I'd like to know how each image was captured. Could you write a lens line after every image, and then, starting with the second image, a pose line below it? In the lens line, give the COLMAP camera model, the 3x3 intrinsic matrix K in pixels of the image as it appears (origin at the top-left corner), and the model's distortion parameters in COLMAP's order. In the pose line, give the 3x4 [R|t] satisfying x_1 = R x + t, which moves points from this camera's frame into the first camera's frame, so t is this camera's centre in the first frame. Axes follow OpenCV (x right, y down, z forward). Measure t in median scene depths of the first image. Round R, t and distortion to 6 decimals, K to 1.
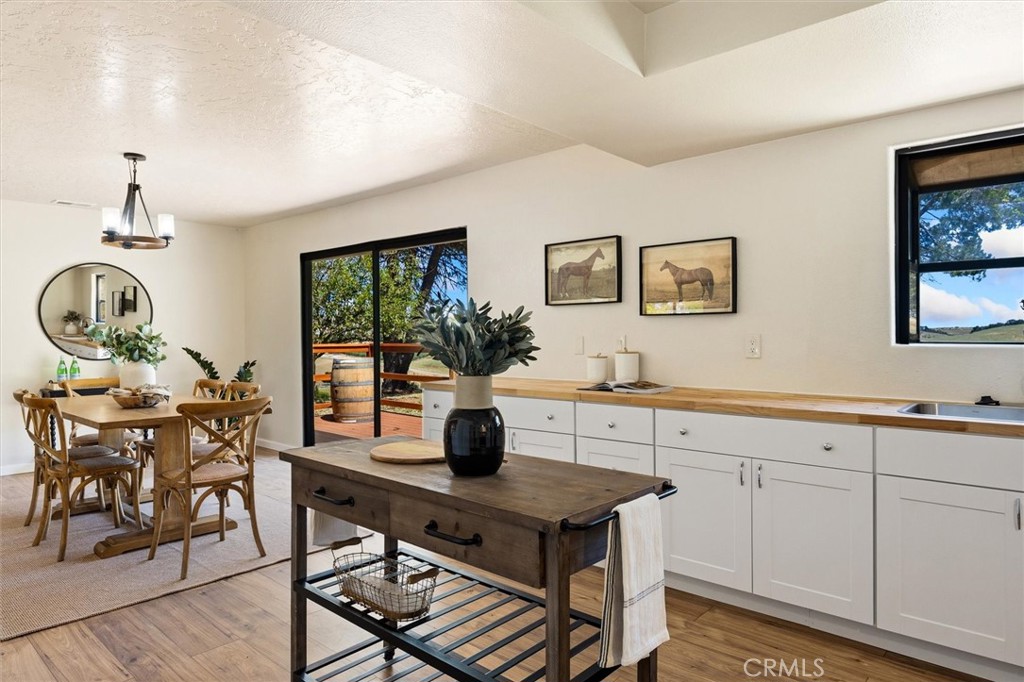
lens RADIAL K [[615.5, 0, 512.0], [0, 615.5, 341.0], [0, 0, 1]] dist [-0.009958, -0.002107]
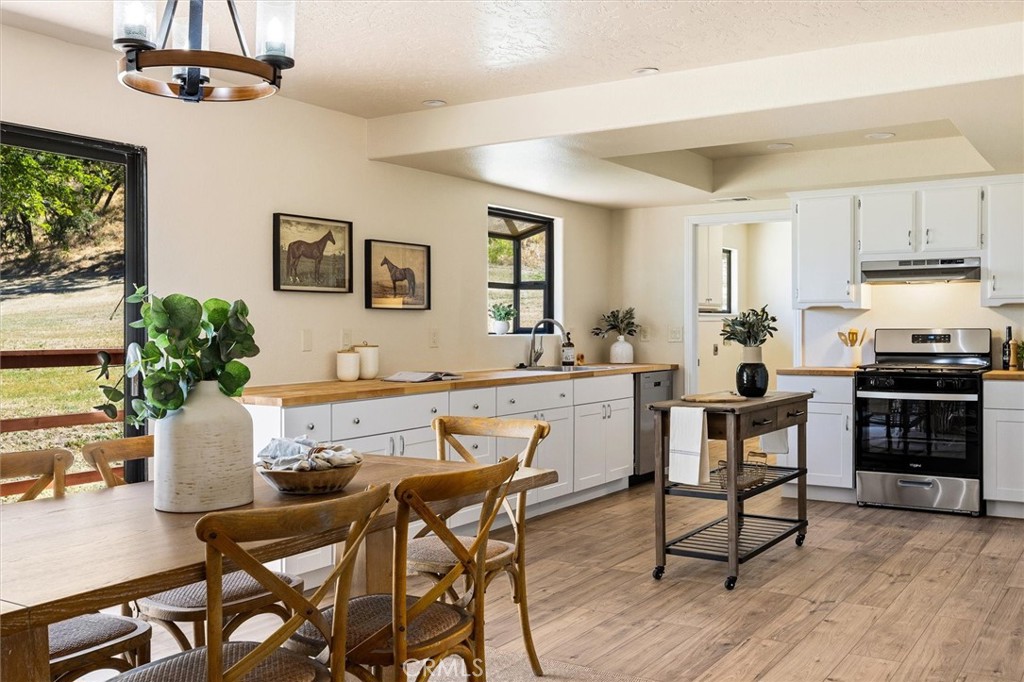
lens RADIAL K [[971.1, 0, 512.0], [0, 971.1, 341.0], [0, 0, 1]] dist [-0.000005, -0.002194]
pose [[-0.148914, -0.011754, 0.988780, -1.437295], [0.010322, 0.999856, 0.013440, -0.008008], [-0.988796, 0.012207, -0.148771, 1.054163]]
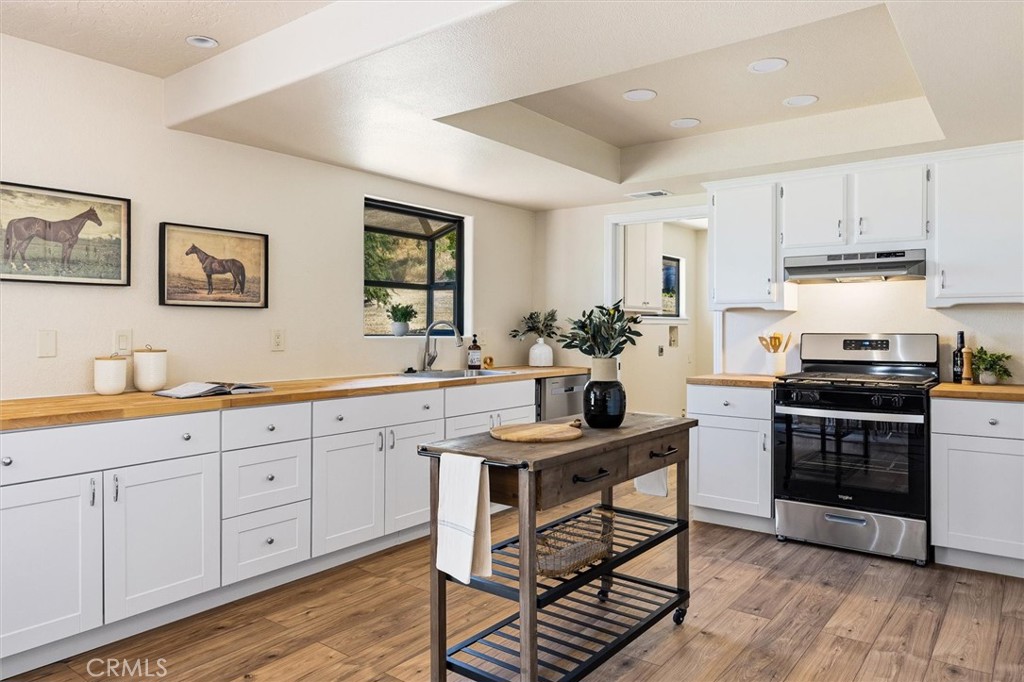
lens RADIAL K [[683.0, 0, 516.8], [0, 683.0, 327.3], [0, 0, 1]] dist [-0.001863, 0.000334]
pose [[-0.072868, 0.003391, 0.997336, -0.771637], [0.004101, 0.999987, -0.003100, -0.007445], [-0.997333, 0.003864, -0.072881, 0.621765]]
